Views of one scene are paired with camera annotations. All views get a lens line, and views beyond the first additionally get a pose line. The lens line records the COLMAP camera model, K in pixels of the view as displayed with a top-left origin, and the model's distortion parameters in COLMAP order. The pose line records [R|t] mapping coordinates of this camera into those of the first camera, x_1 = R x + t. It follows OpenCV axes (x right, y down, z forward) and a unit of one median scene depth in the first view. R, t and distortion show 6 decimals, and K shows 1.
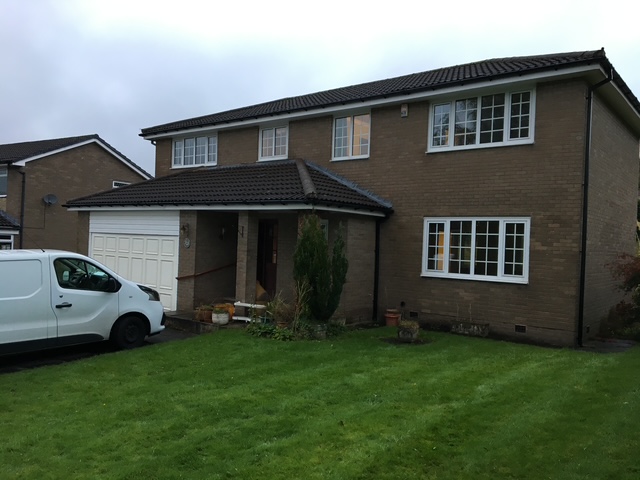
lens RADIAL K [[536.7, 0, 323.6], [0, 536.7, 240.9], [0, 0, 1]] dist [0.066328, -0.064546]
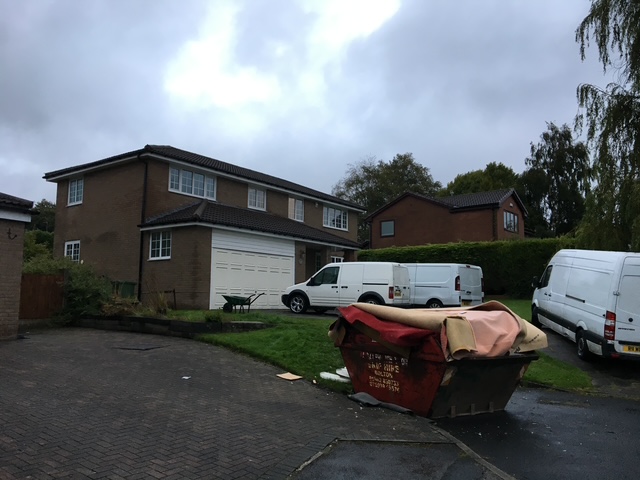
lens RADIAL K [[536.7, 0, 319.8], [0, 536.7, 239.5], [0, 0, 1]] dist [0.066328, -0.064546]
pose [[-0.030389, 0.080500, 0.996291, -1.845733], [-0.011198, 0.996662, -0.080871, 0.066523], [-0.999475, -0.013614, -0.029386, 0.973904]]
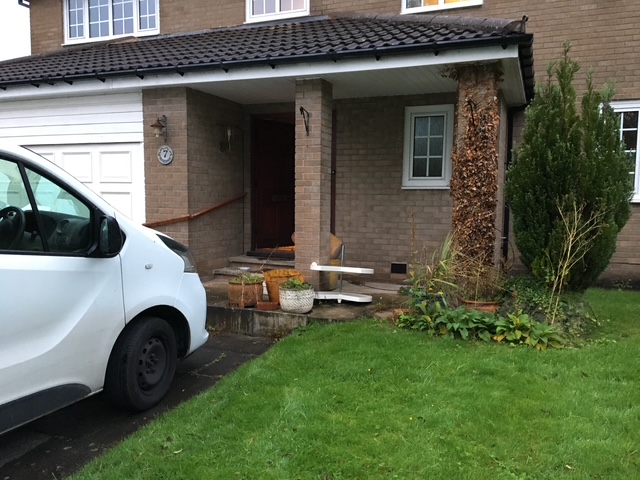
lens RADIAL K [[536.7, 0, 314.3], [0, 536.7, 245.8], [0, 0, 1]] dist [0.066328, -0.064546]
pose [[0.963103, -0.050398, 0.264372, -0.252531], [0.023987, 0.994475, 0.102197, 0.039861], [-0.268062, -0.092085, 0.958991, 0.454494]]
